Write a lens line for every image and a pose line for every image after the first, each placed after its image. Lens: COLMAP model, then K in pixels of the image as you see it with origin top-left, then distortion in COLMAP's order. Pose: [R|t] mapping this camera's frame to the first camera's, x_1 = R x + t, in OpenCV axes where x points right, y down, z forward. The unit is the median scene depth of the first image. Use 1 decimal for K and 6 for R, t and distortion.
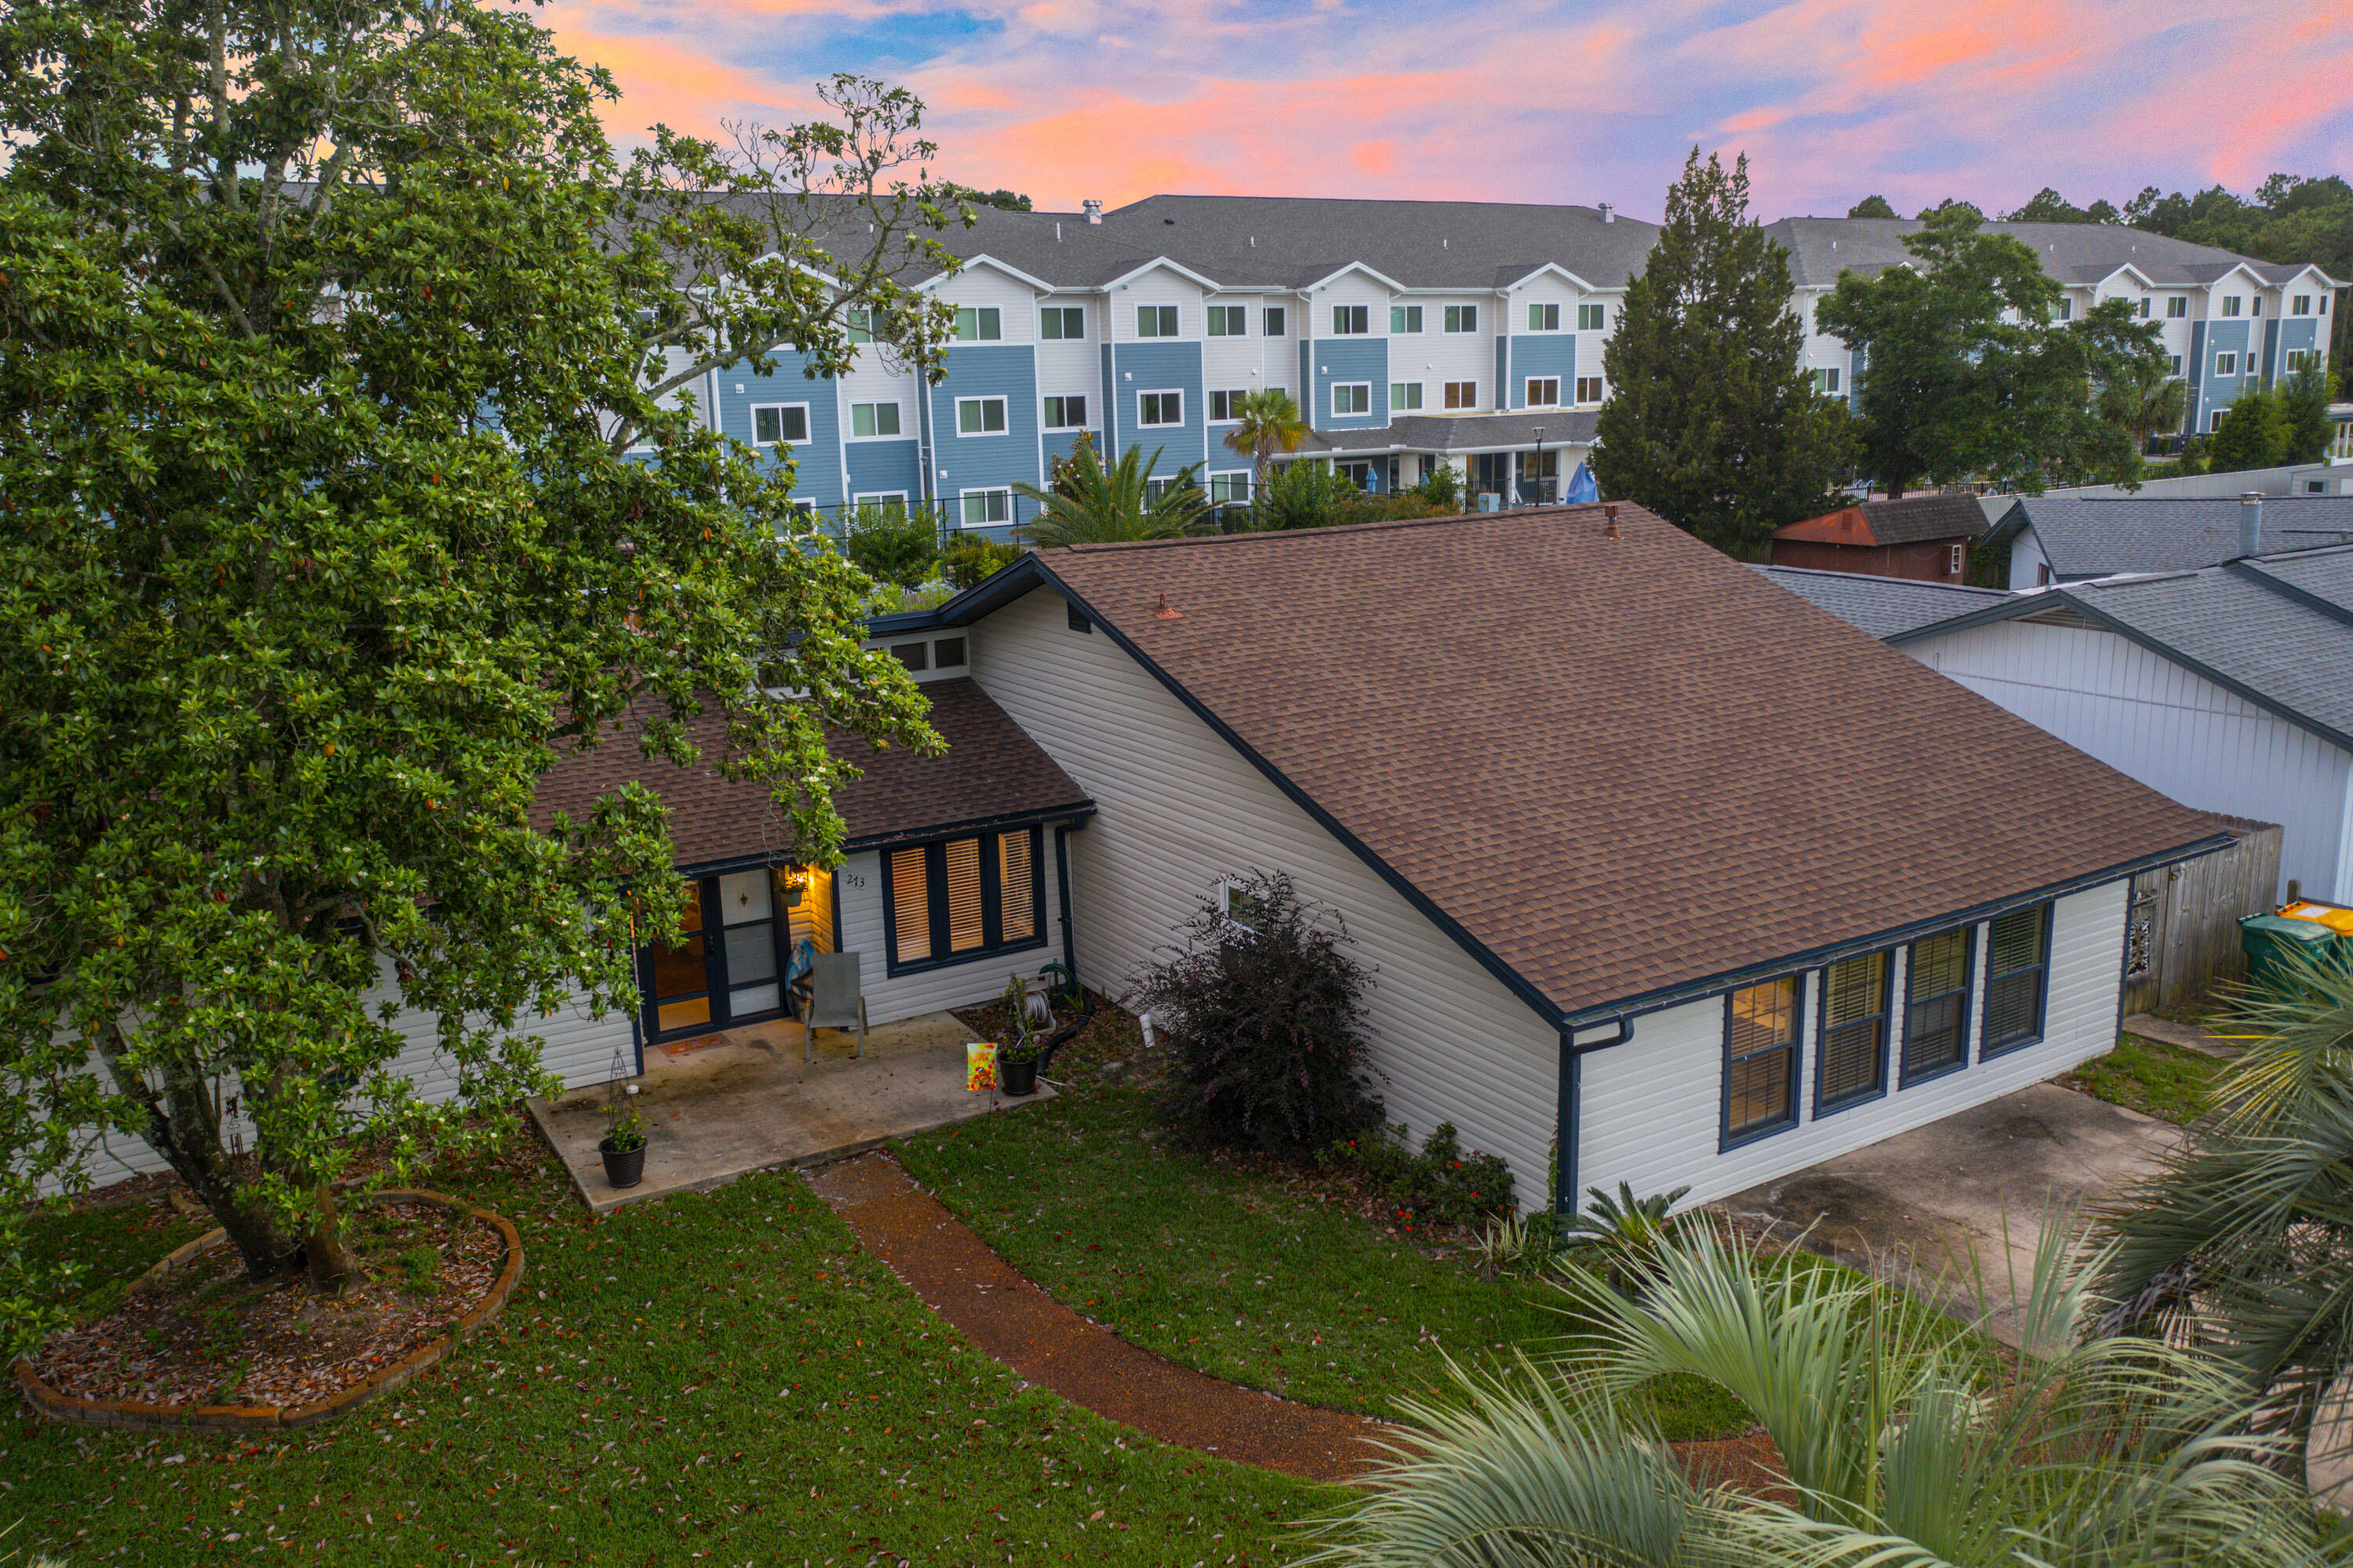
lens RADIAL K [[1876.4, 0, 1148.0], [0, 1876.4, 815.5], [0, 0, 1]] dist [-0.017458, -0.000861]
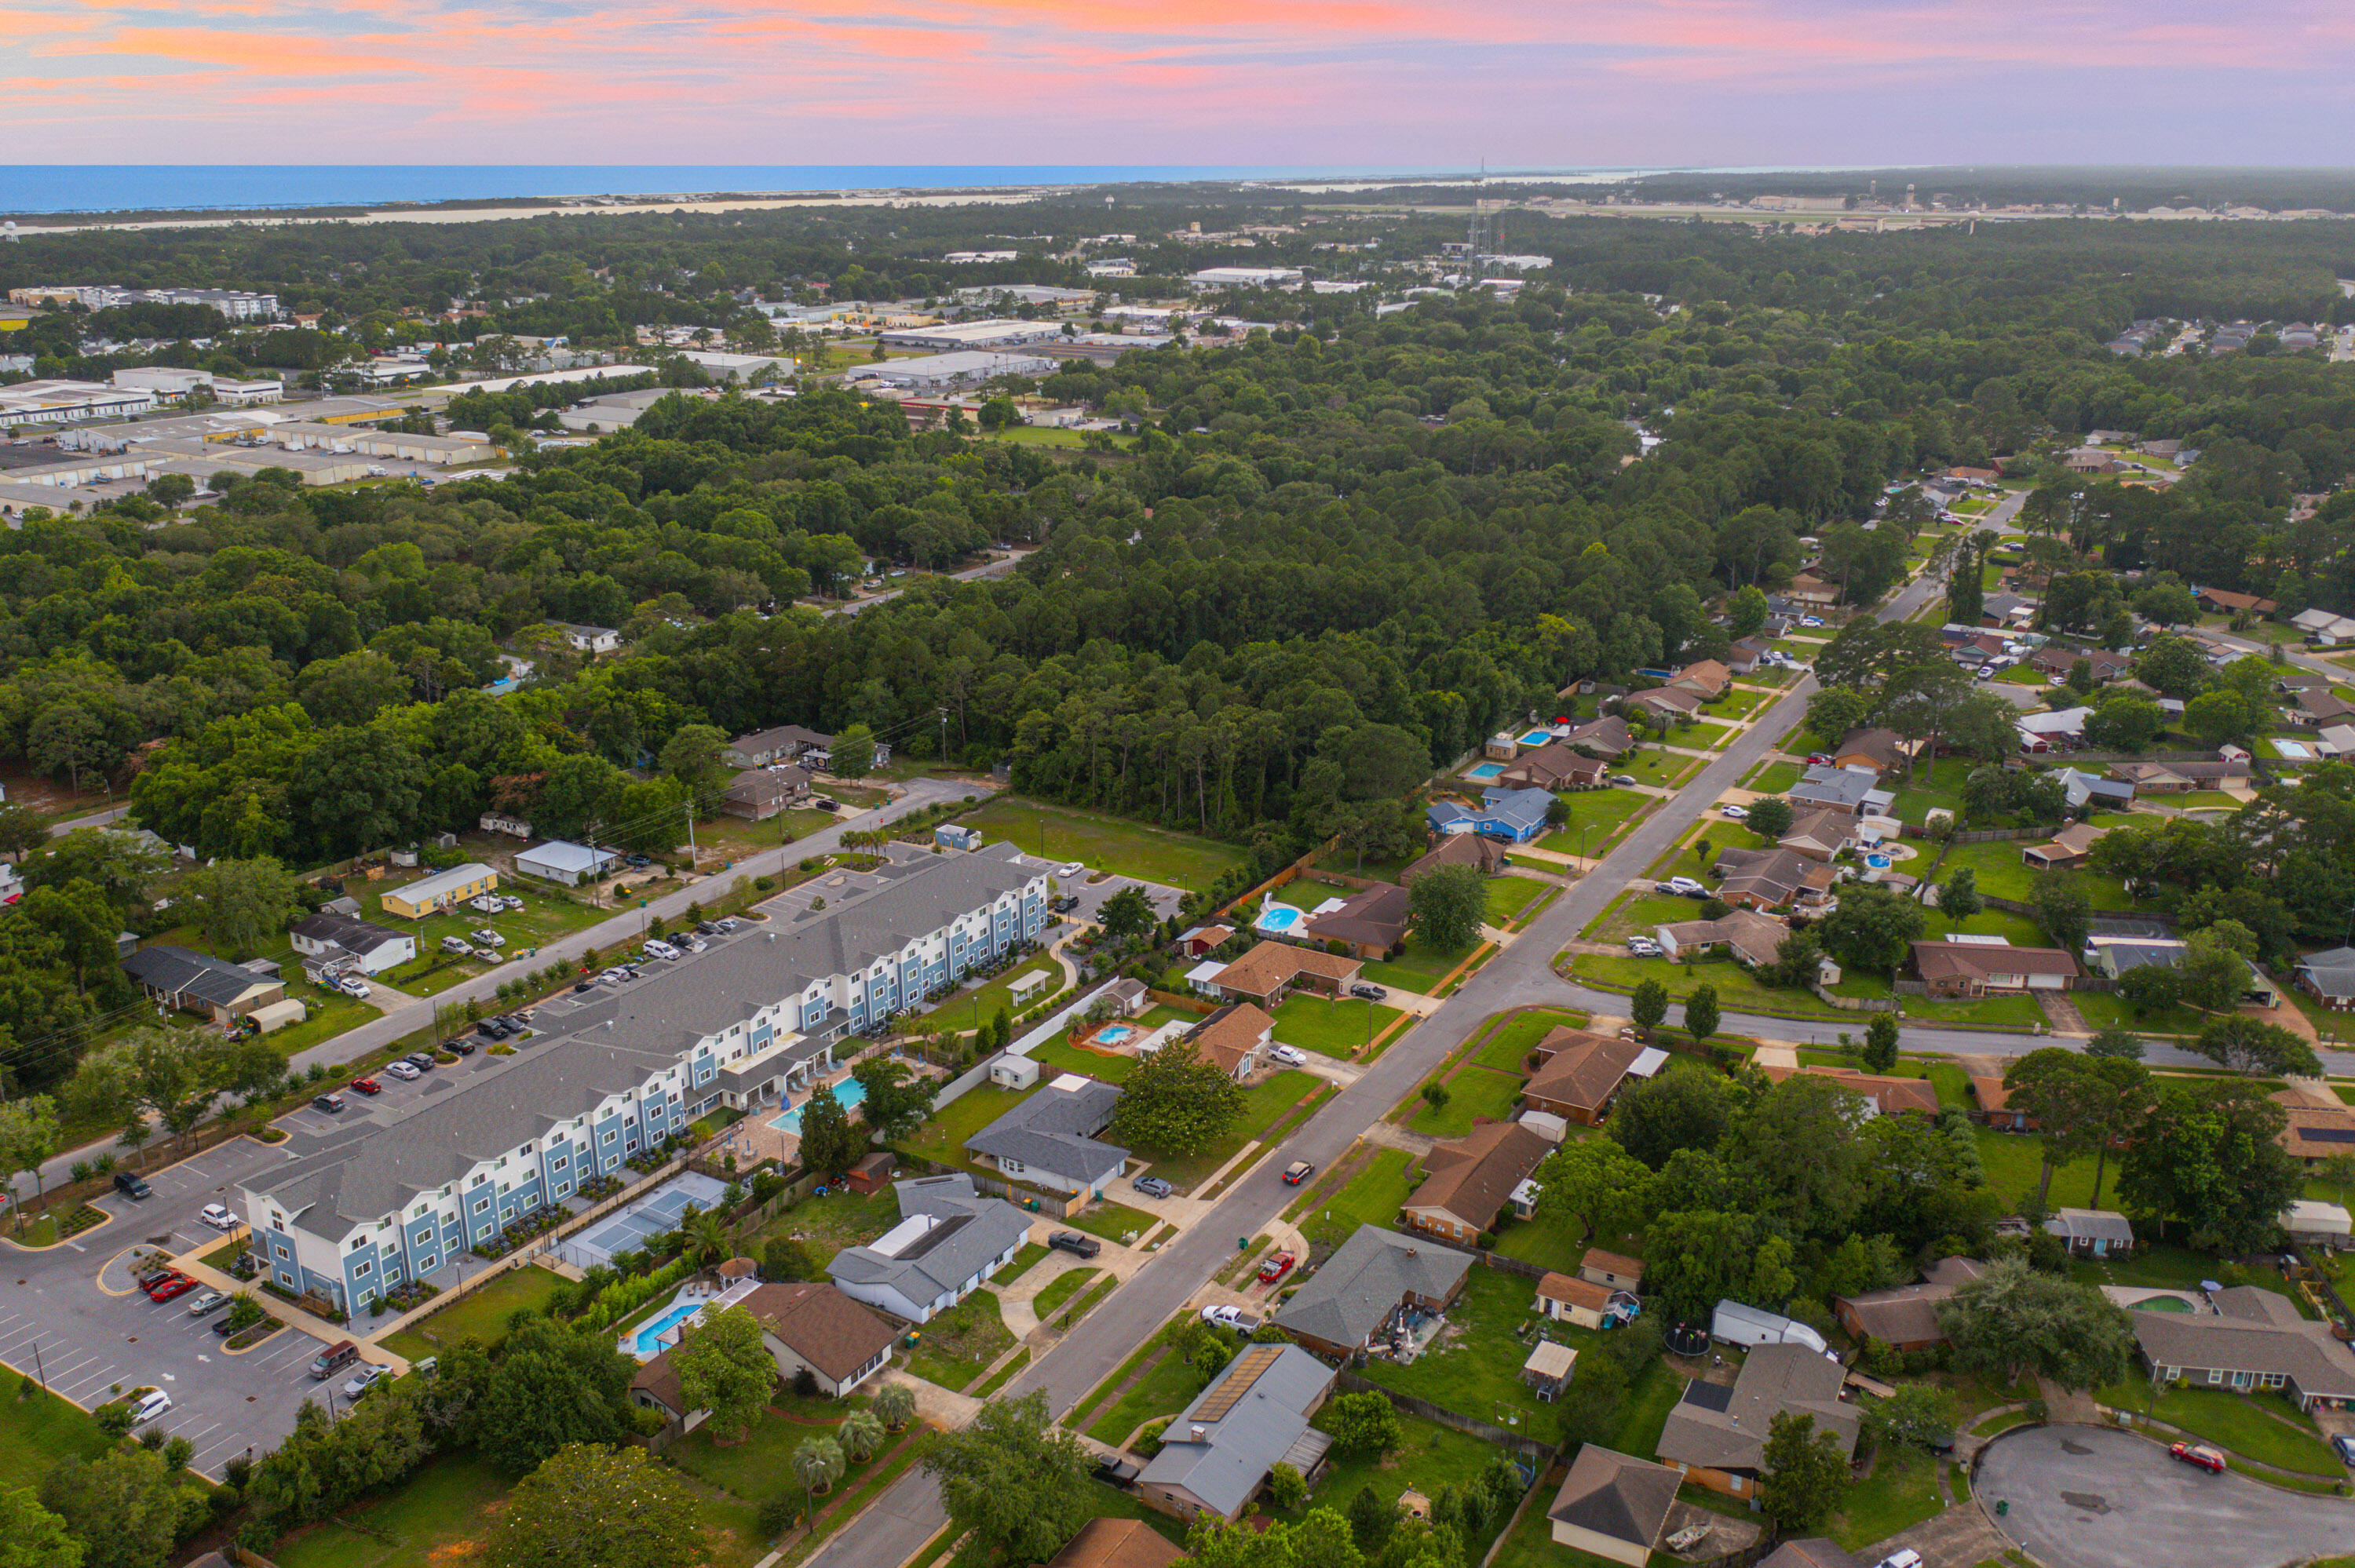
lens RADIAL K [[1877.6, 0, 1179.6], [0, 1877.6, 785.2], [0, 0, 1]] dist [-0.017458, -0.000861]
pose [[0.875293, -0.120302, 0.468390, -0.684209], [0.091235, 0.992250, 0.084358, -1.021124], [-0.474909, -0.031104, 0.879485, -2.372402]]
